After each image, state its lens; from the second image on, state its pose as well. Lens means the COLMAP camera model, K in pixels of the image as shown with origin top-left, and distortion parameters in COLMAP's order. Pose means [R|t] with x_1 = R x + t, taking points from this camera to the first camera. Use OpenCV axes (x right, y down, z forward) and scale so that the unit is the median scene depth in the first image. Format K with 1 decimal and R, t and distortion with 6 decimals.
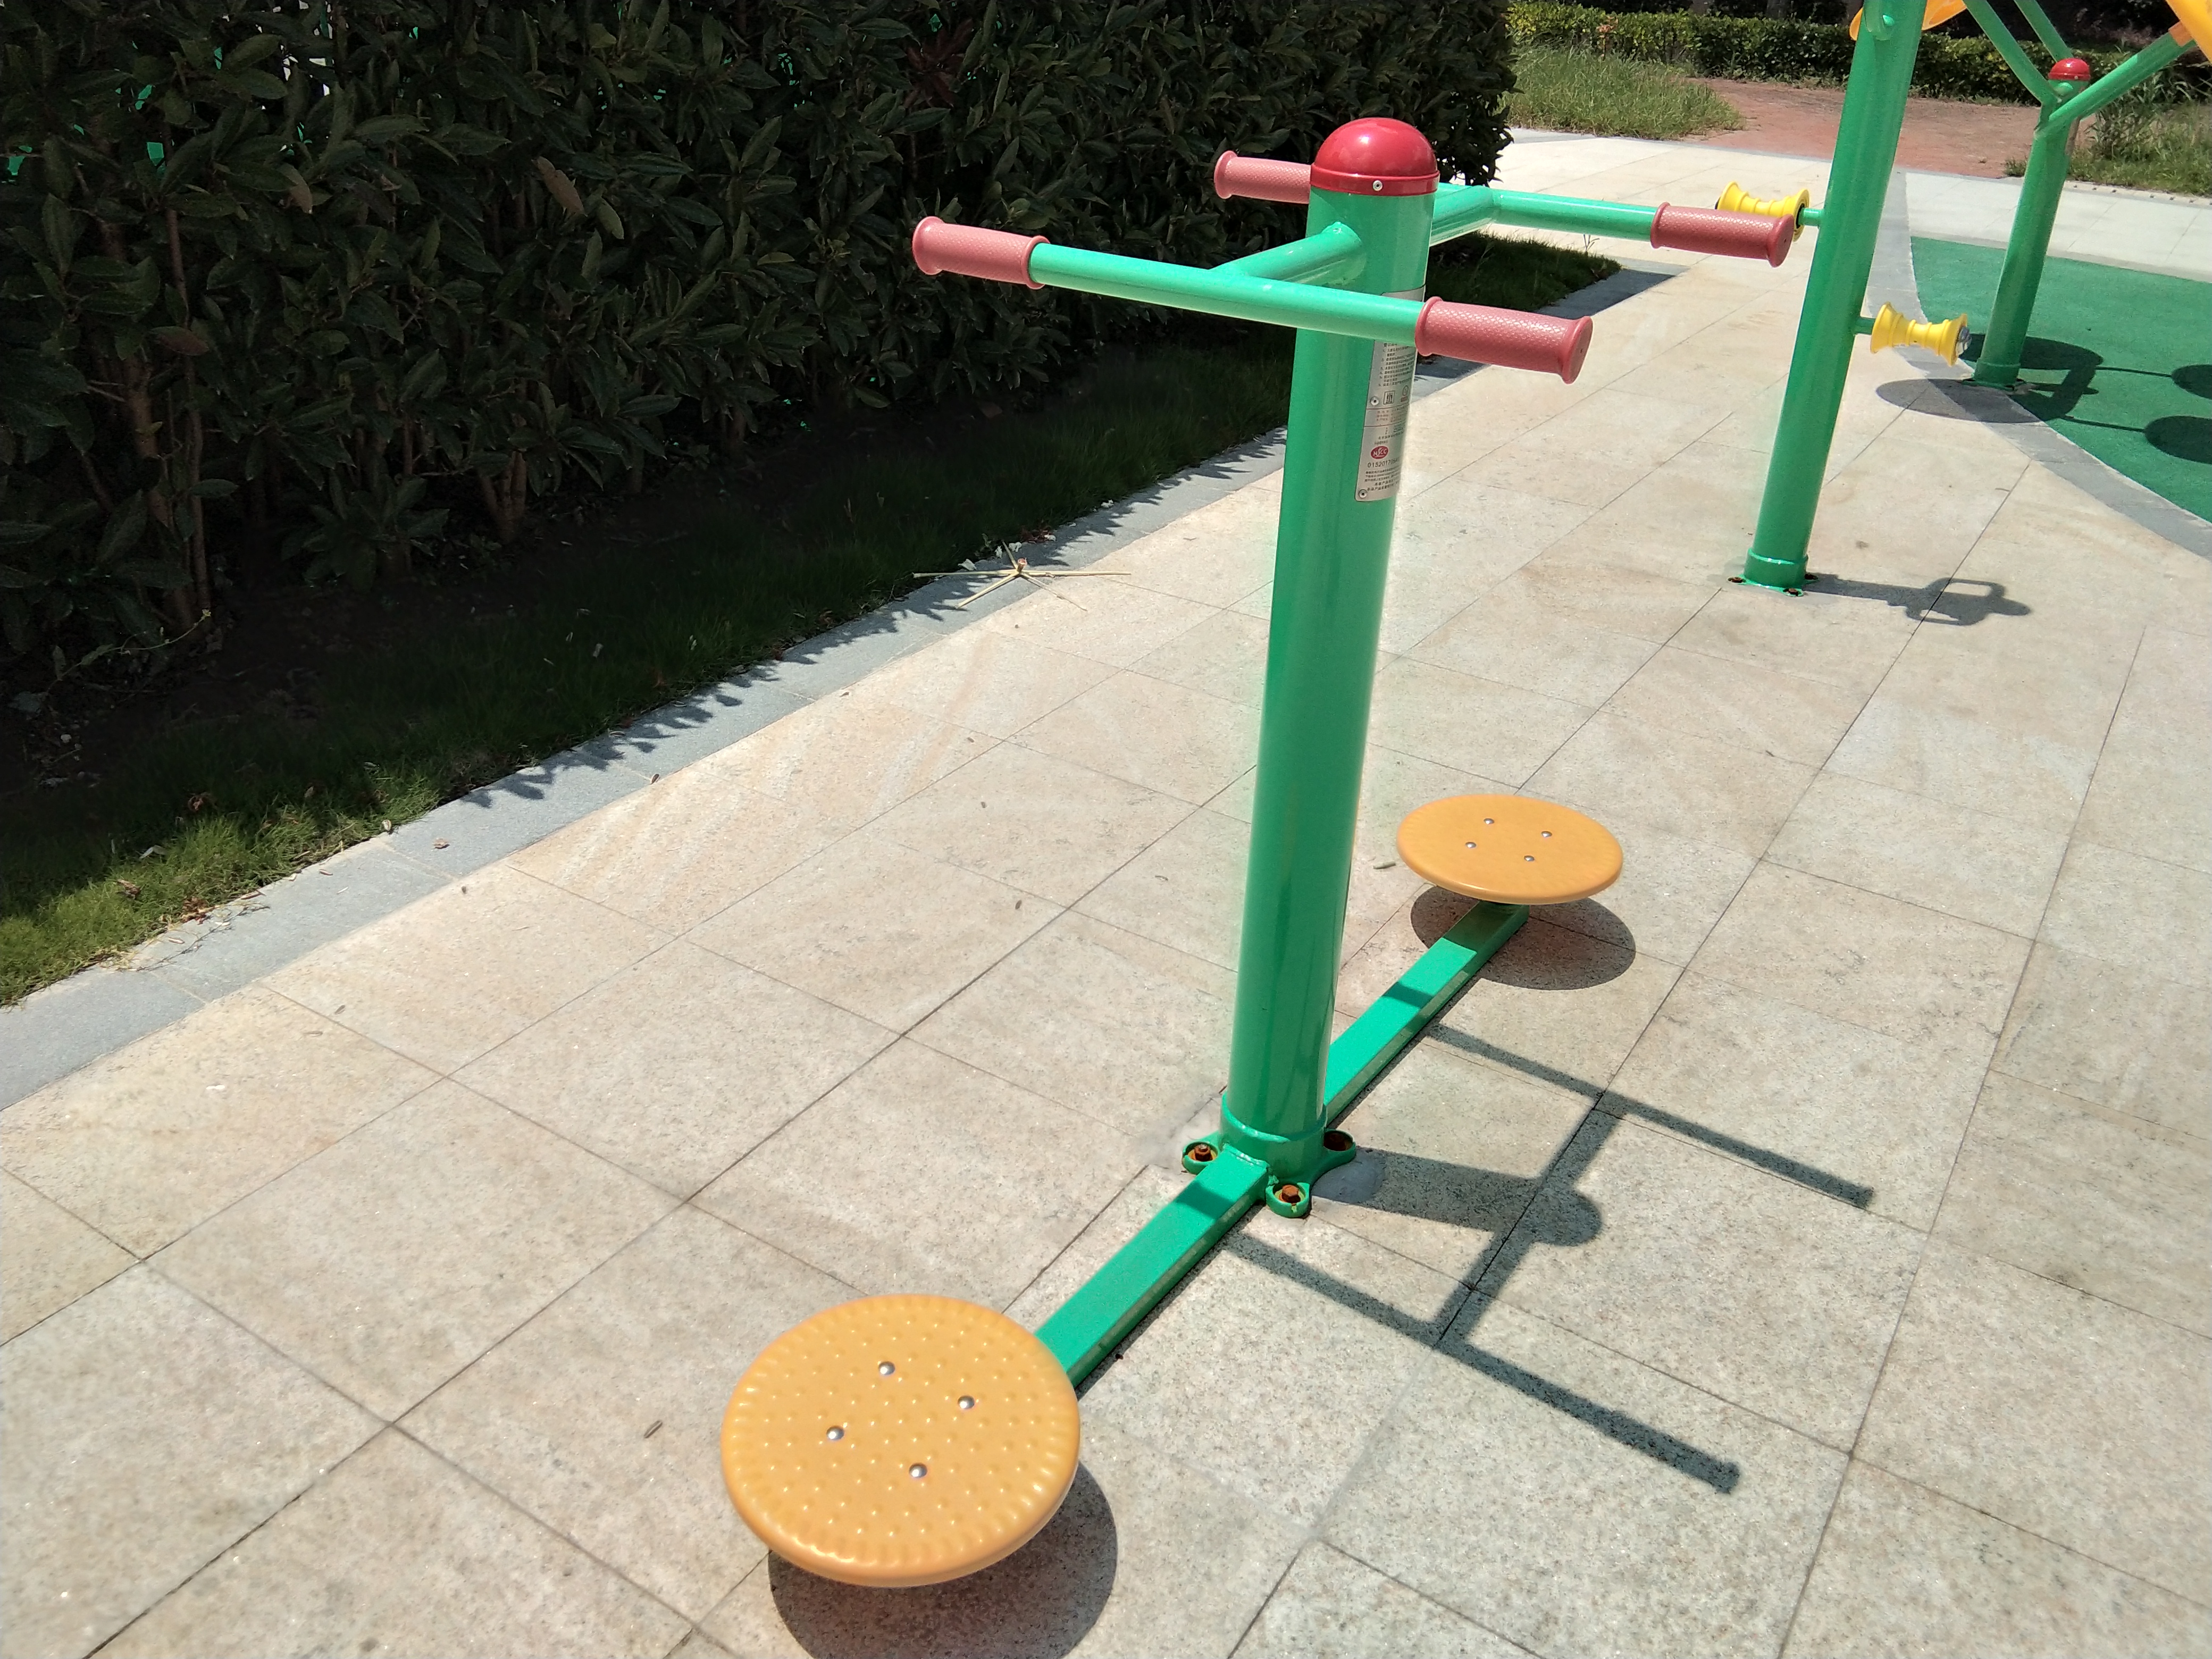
lens RADIAL K [[1821.3, 0, 1095.7], [0, 1821.3, 787.4], [0, 0, 1]] dist [0.093337, -0.130746]
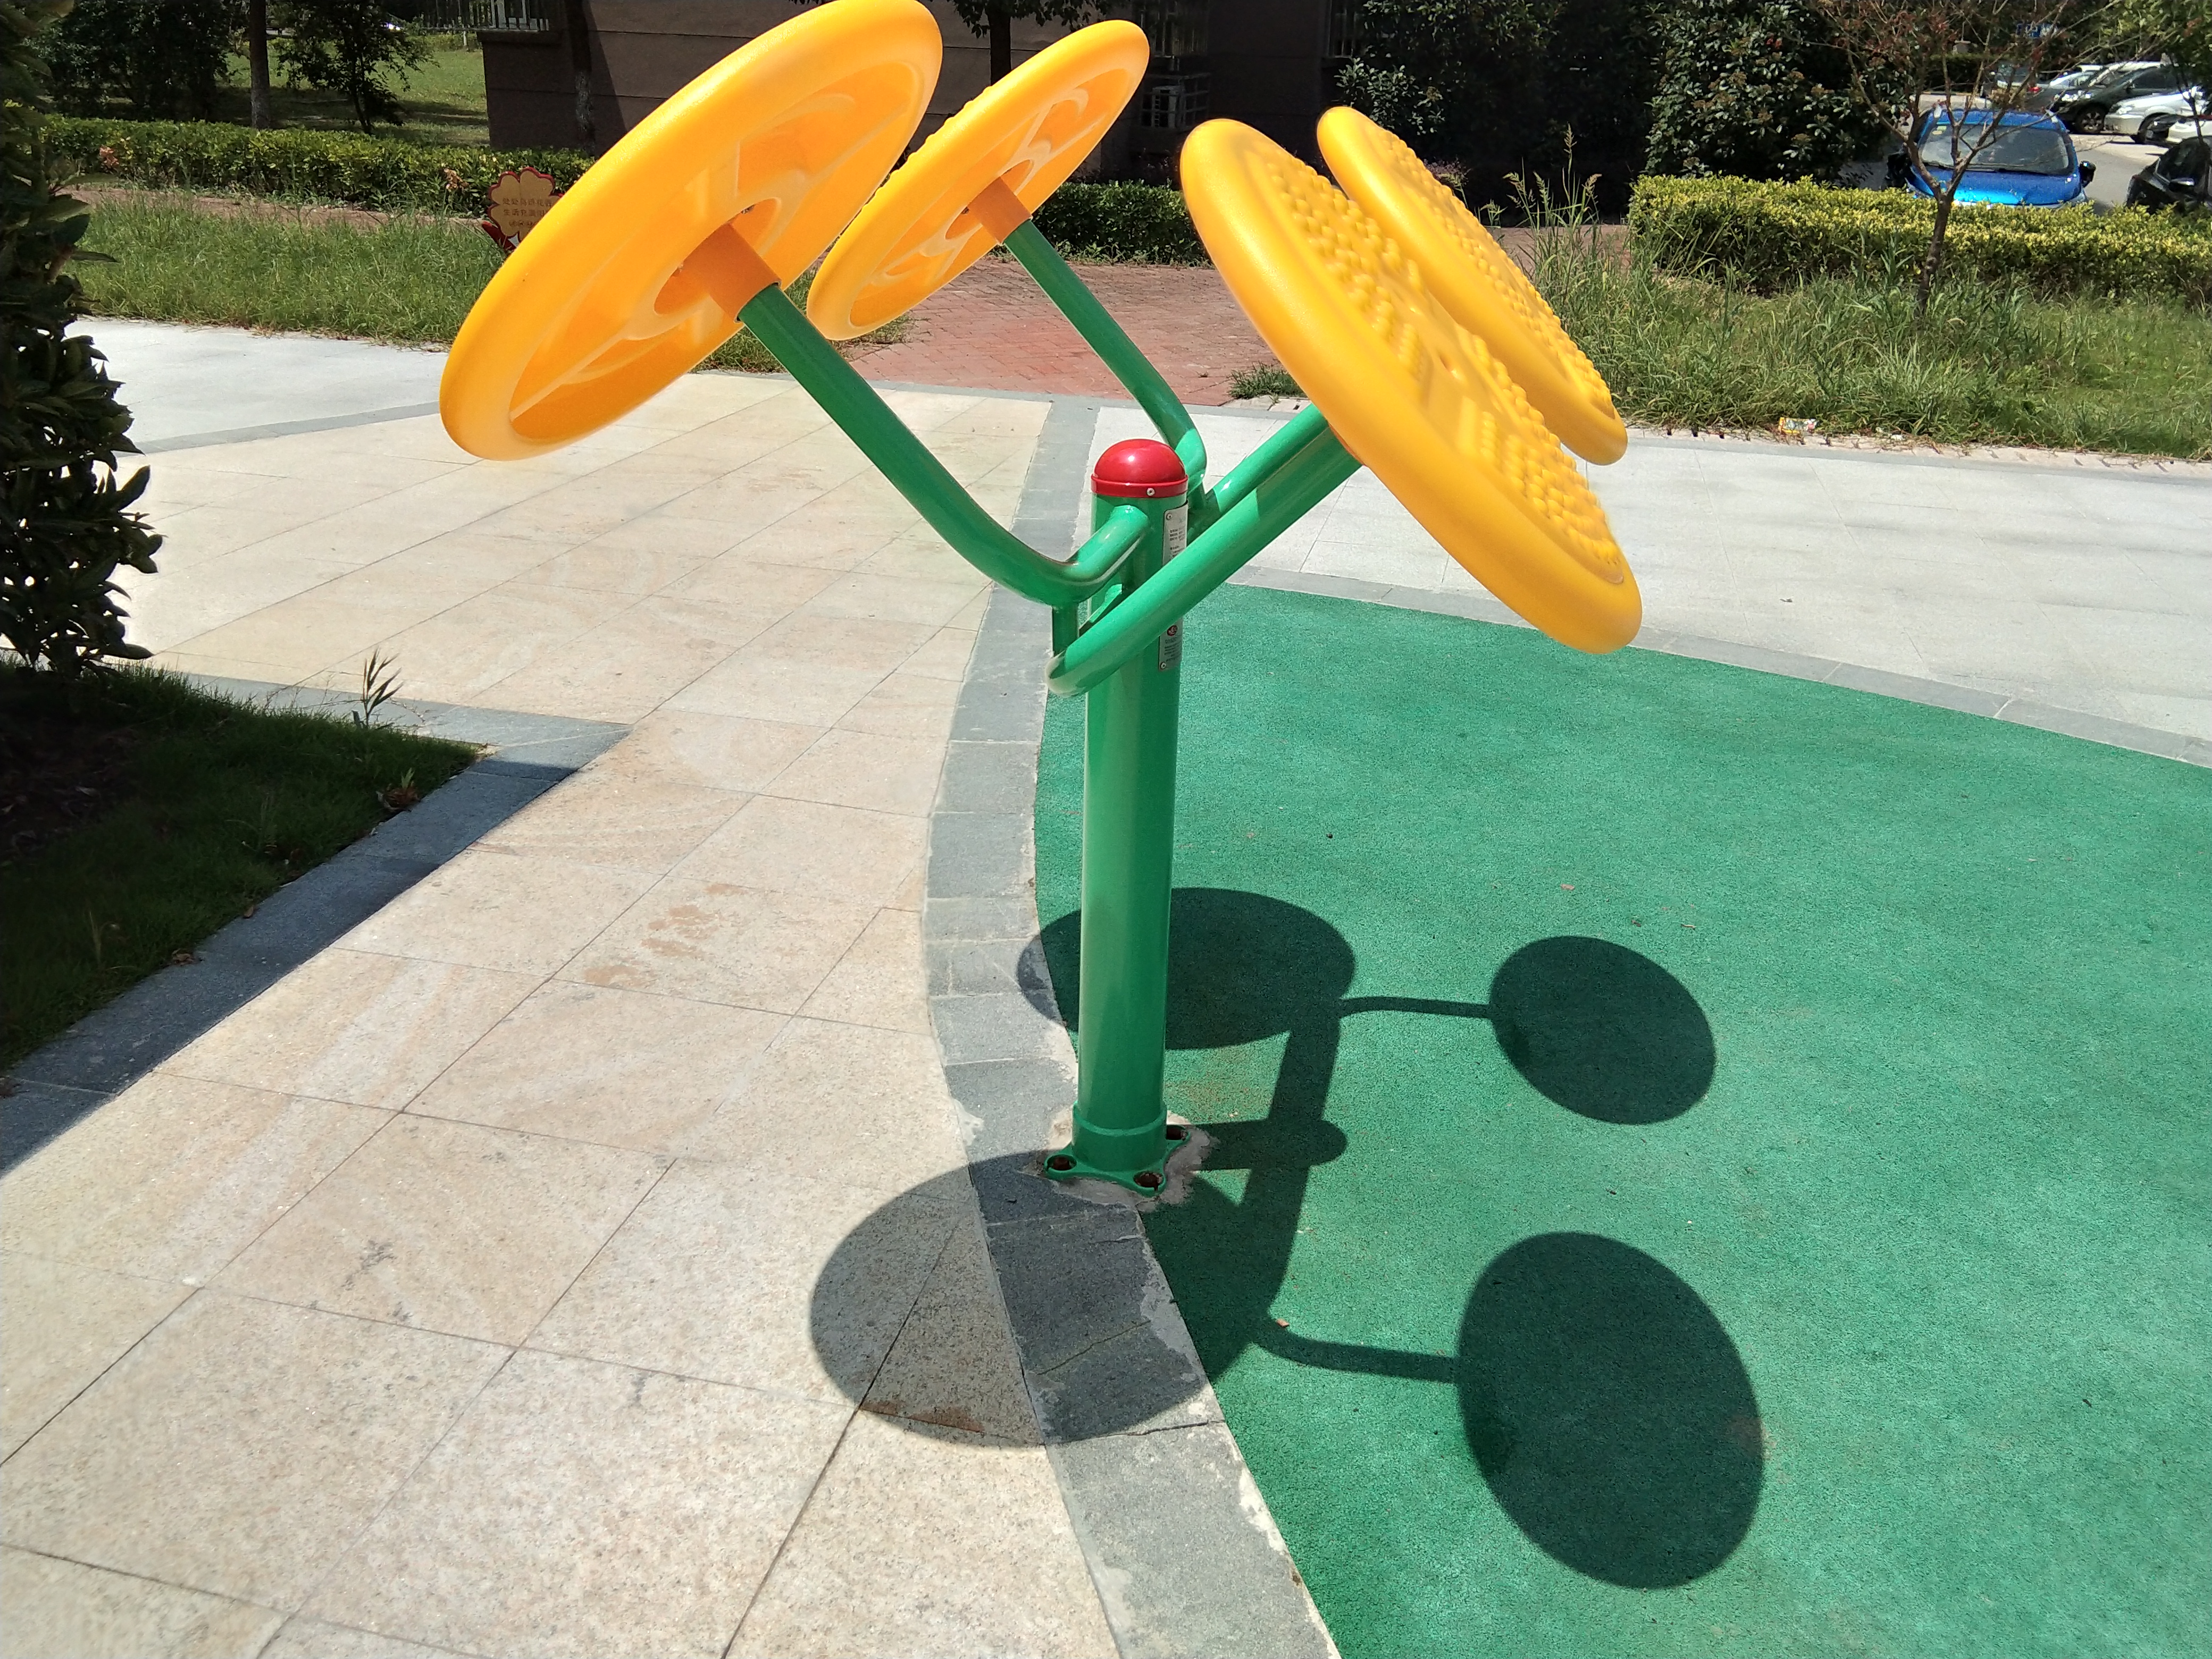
lens RADIAL K [[1821.3, 0, 1079.1], [0, 1821.3, 746.3], [0, 0, 1]] dist [0.093337, -0.130746]
pose [[0.949309, -0.130967, 0.285763, 0.464886], [0.152518, 0.986802, -0.054409, -0.363236], [-0.274866, 0.095235, 0.956755, 0.747446]]
